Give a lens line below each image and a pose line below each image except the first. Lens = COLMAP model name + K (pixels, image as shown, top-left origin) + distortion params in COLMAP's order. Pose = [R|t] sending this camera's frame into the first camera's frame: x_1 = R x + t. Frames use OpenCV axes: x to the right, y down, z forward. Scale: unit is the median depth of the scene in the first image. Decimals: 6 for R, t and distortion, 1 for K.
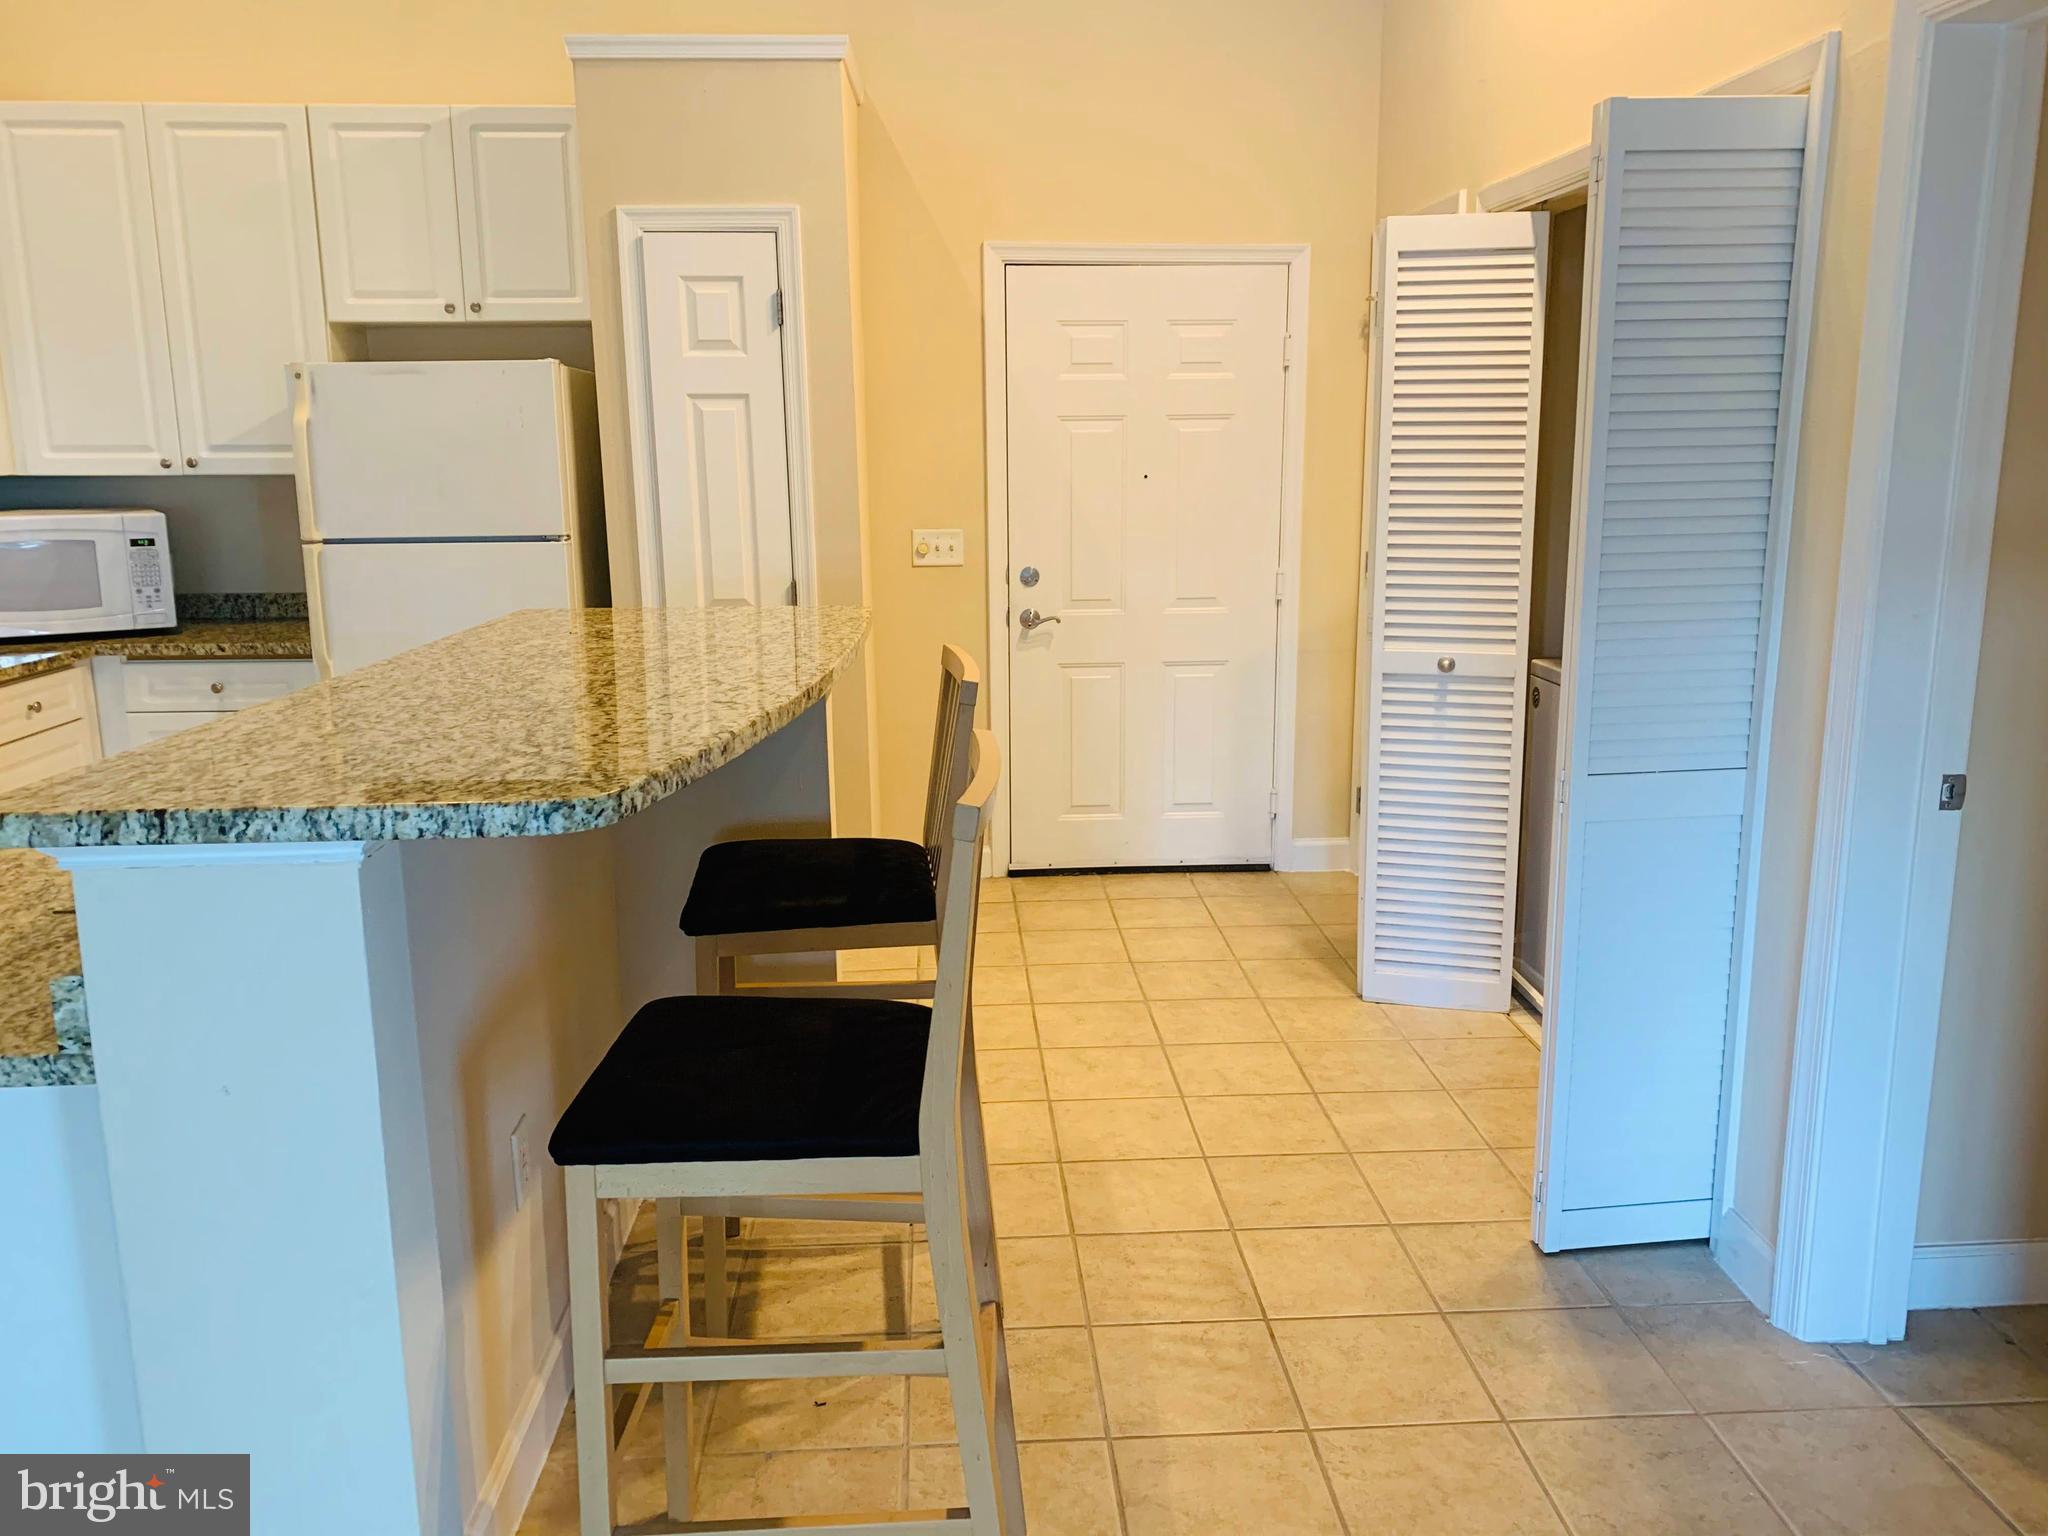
lens RADIAL K [[1562.1, 0, 1033.4], [0, 1562.1, 742.1], [0, 0, 1]] dist [0.075688, -0.124547]
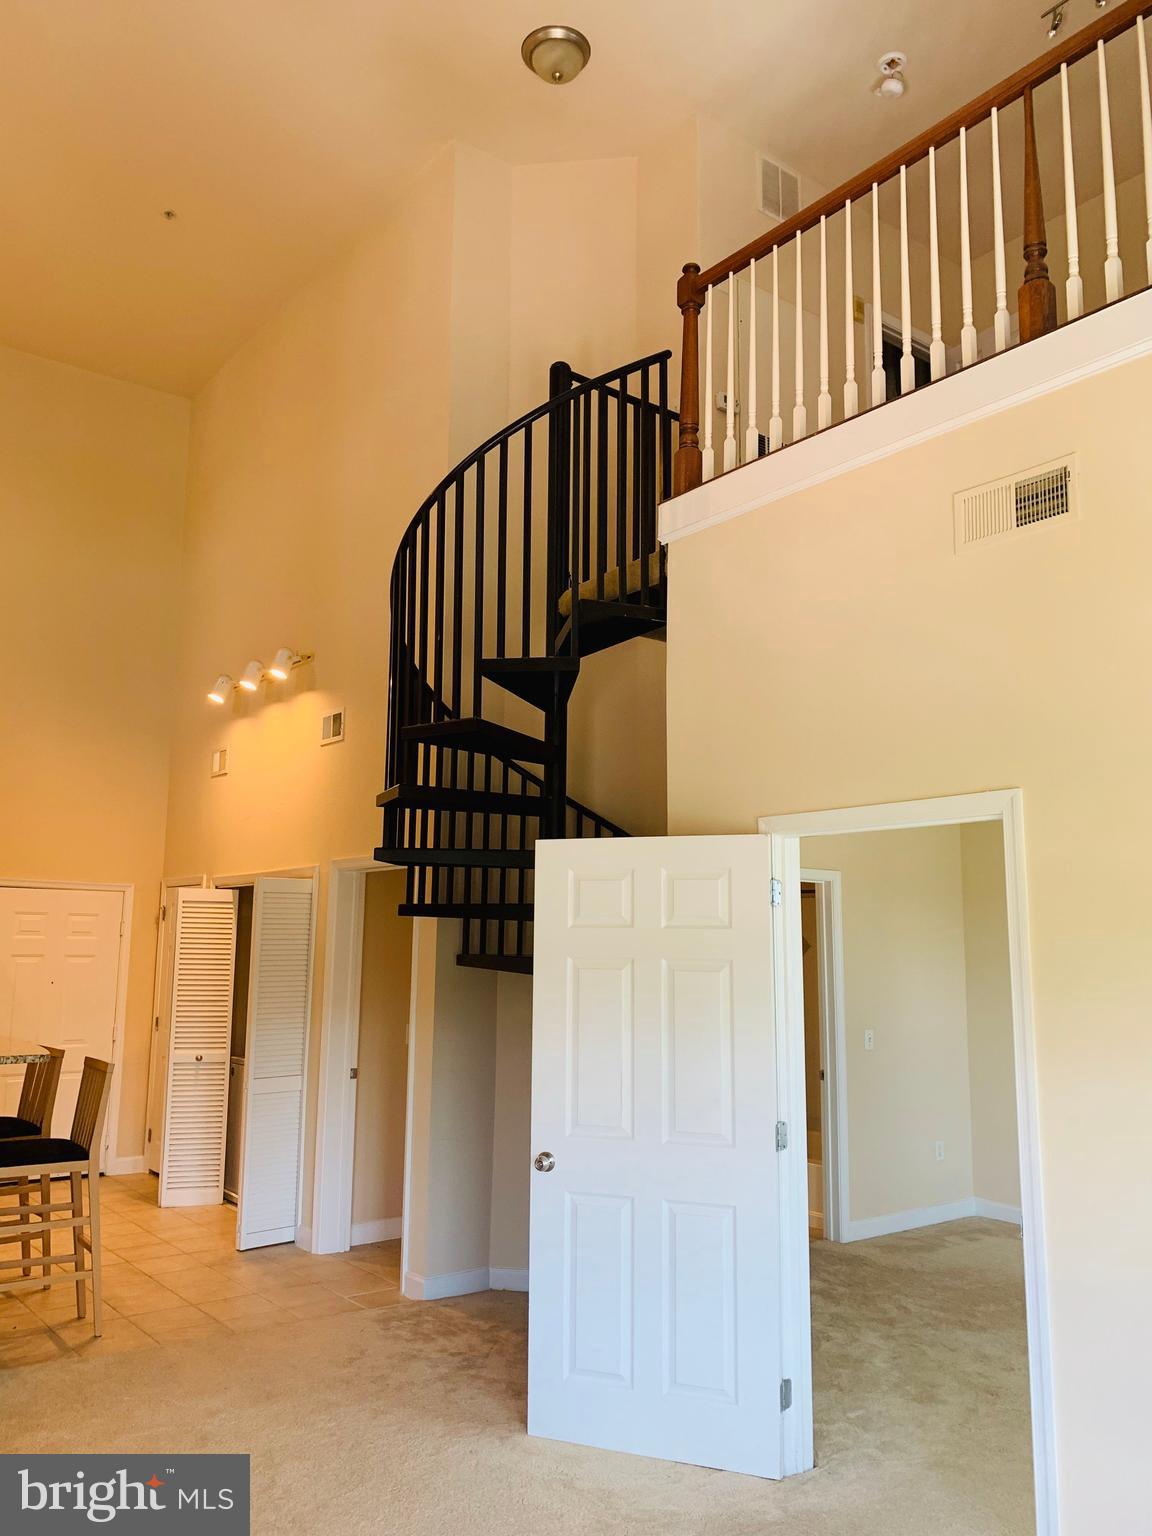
lens RADIAL K [[1168.6, 0, 603.6], [0, 1168.6, 766.3], [0, 0, 1]] dist [-0.004949, -0.003492]
pose [[0.811837, 0.103625, 0.574615, -0.433040], [0.099280, 0.945296, -0.310739, 0.199166], [-0.575381, 0.309317, 0.757139, -1.213696]]
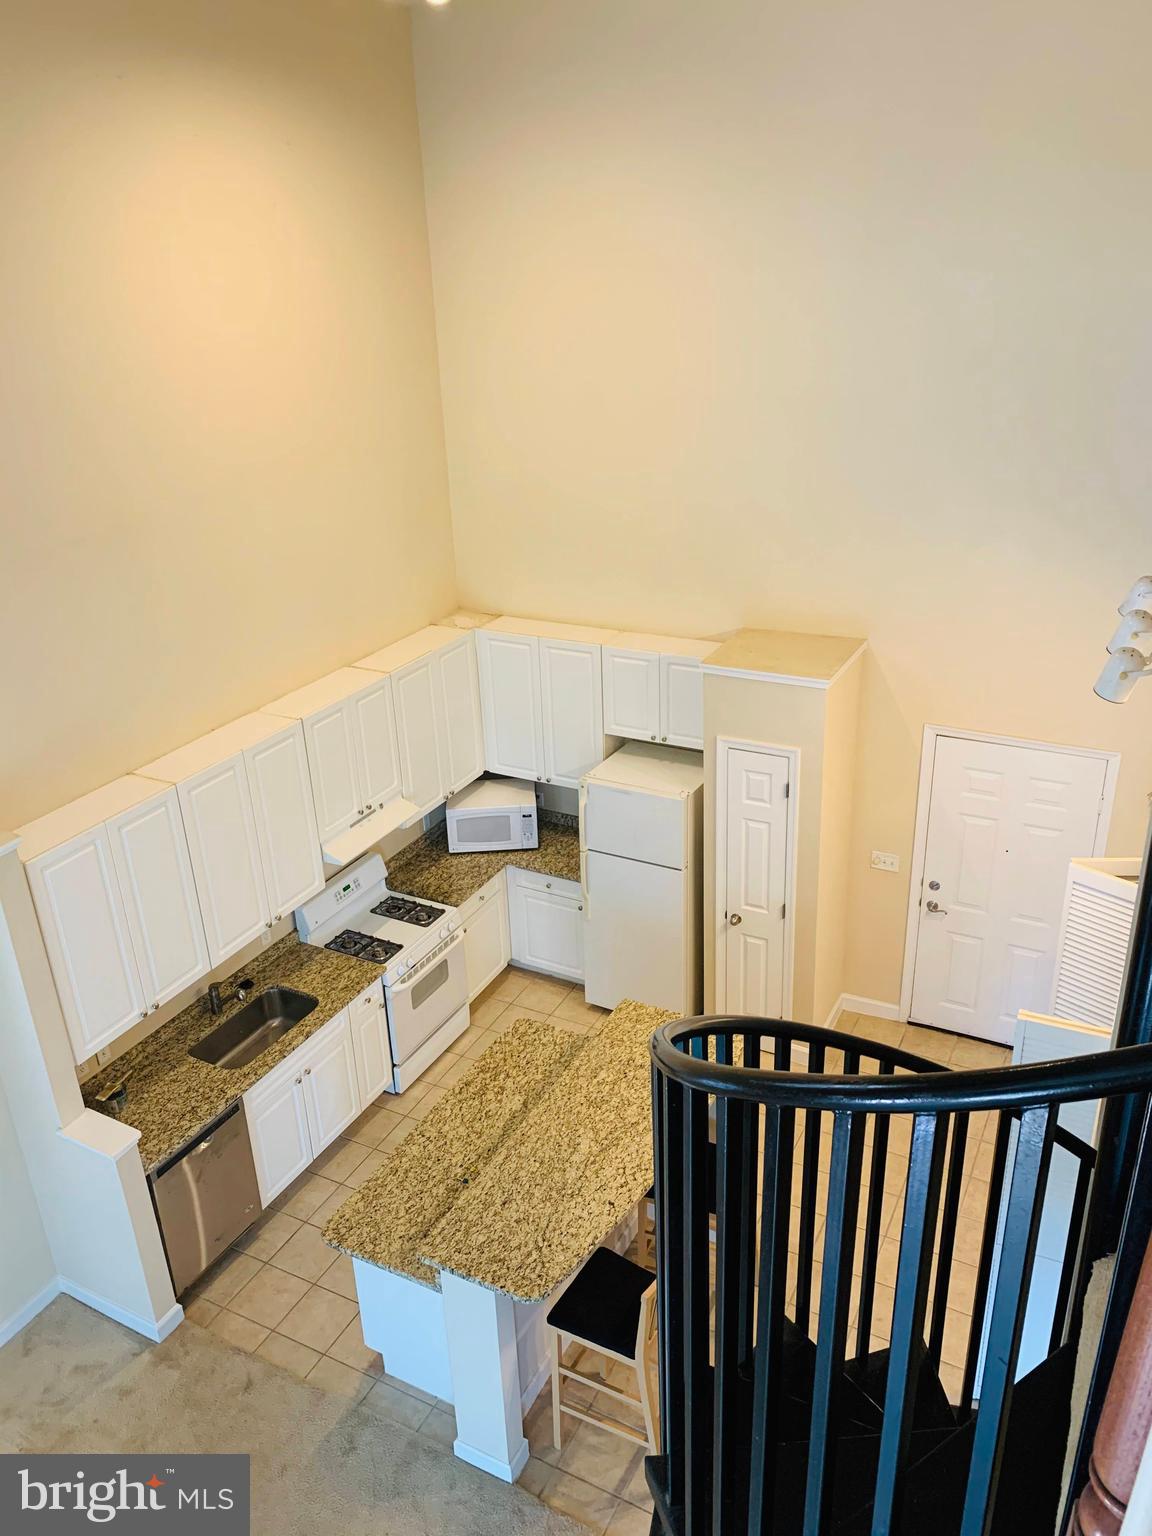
lens RADIAL K [[1155.9, 0, 560.4], [0, 1155.9, 775.9], [0, 0, 1]] dist [0.078277, -0.168013]
pose [[0.851565, 0.190244, -0.488512, 0.444212], [-0.070529, 0.964935, 0.252836, -0.907269], [0.519483, -0.180852, 0.835123, -0.574454]]
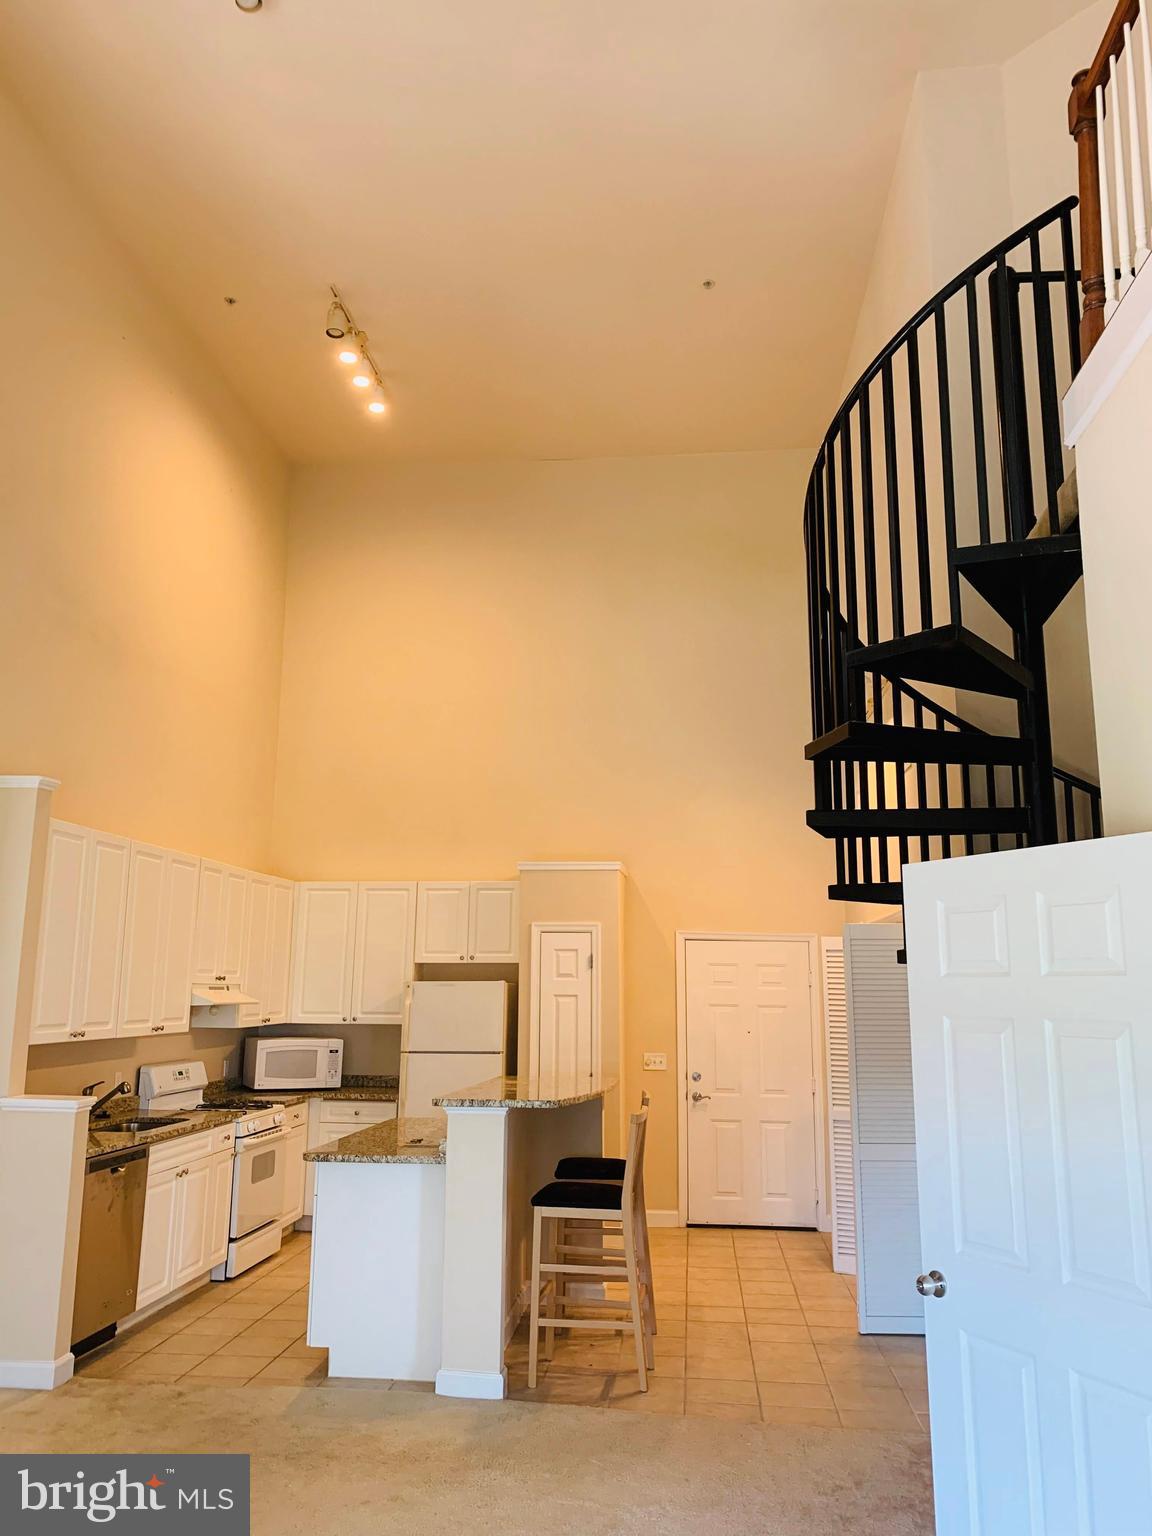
lens RADIAL K [[1171.6, 0, 586.1], [0, 1171.6, 758.9], [0, 0, 1]] dist [0.075688, -0.124547]
pose [[0.988579, -0.010987, -0.150301, 0.163942], [-0.046703, 0.925902, -0.374866, 0.182459], [0.143283, 0.377605, 0.914814, -1.190242]]
